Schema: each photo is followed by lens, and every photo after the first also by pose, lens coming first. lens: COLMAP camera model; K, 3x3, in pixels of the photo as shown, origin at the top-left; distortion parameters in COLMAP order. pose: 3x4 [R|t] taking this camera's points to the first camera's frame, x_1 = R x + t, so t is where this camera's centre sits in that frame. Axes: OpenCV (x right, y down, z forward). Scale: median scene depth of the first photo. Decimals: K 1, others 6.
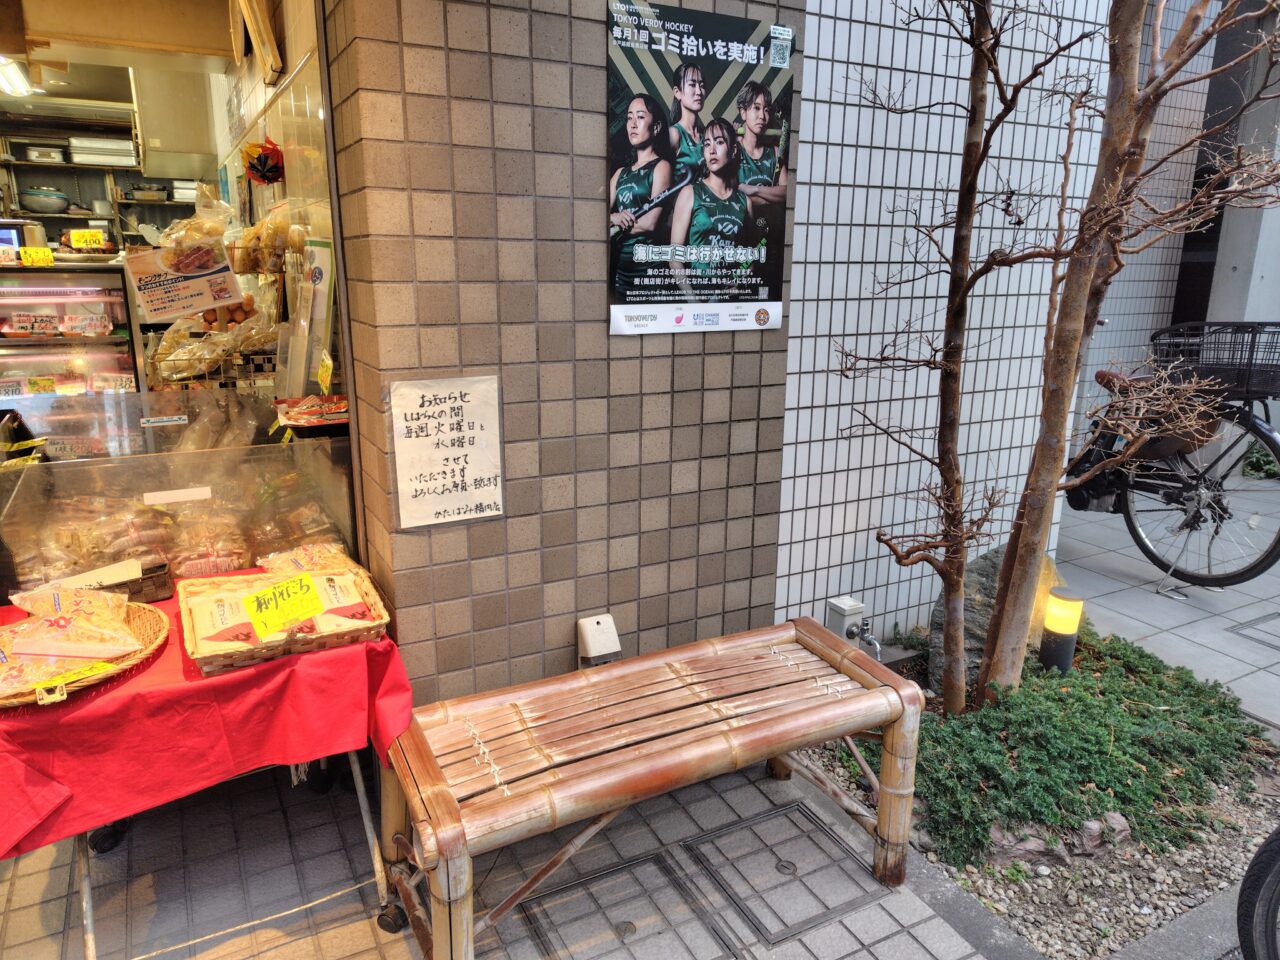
lens RADIAL K [[856.3, 0, 640.6], [0, 856.3, 478.8], [0, 0, 1]] dist [0.000655, 0.000526]
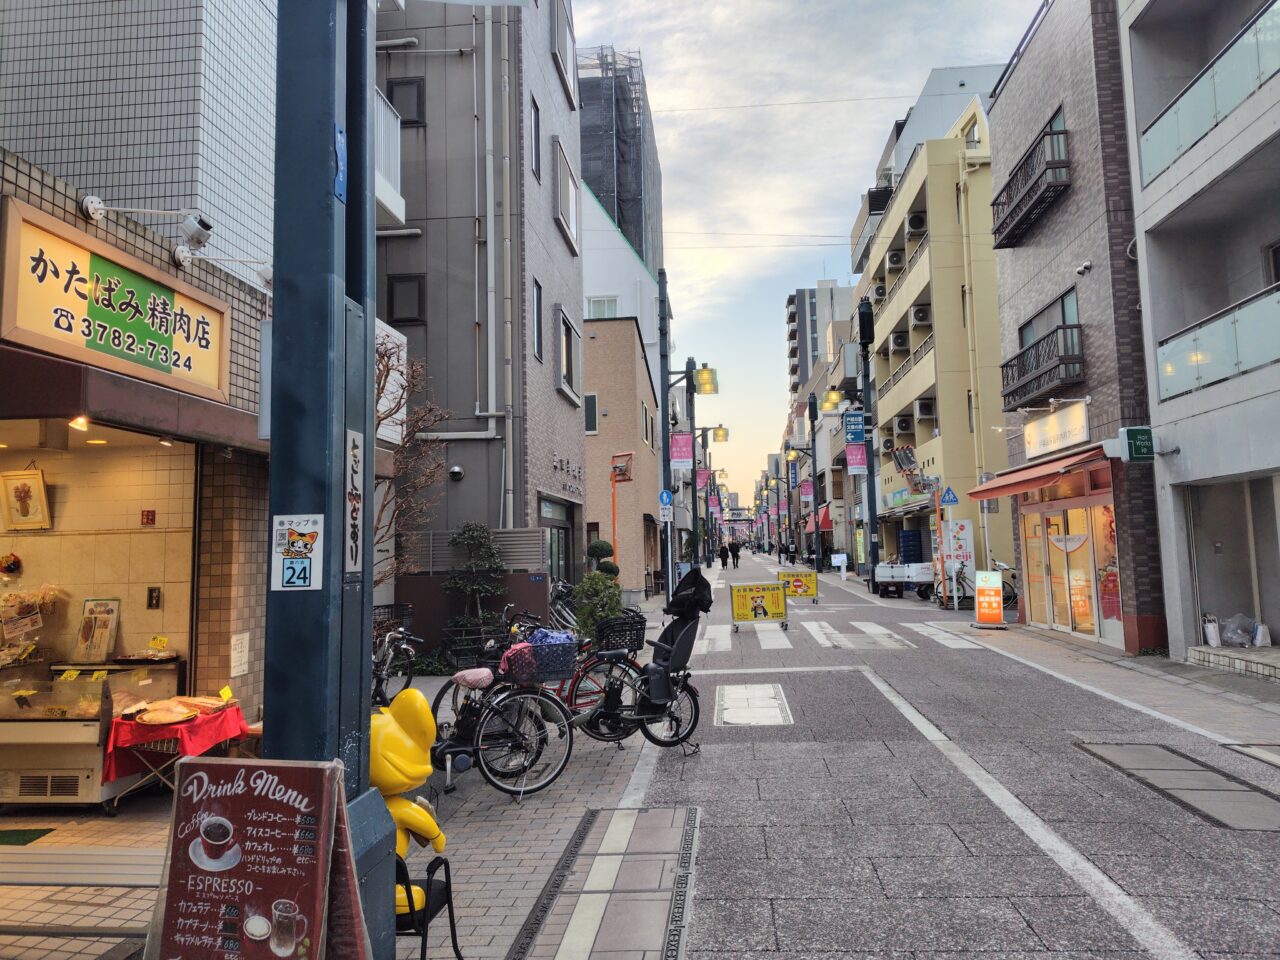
lens RADIAL K [[856.3, 0, 641.4], [0, 856.3, 476.4], [0, 0, 1]] dist [0.000655, 0.000526]
pose [[0.553390, 0.056376, 0.831012, -2.368063], [0.231165, 0.948117, -0.218259, 0.443741], [-0.800201, 0.312883, 0.511646, -2.478408]]
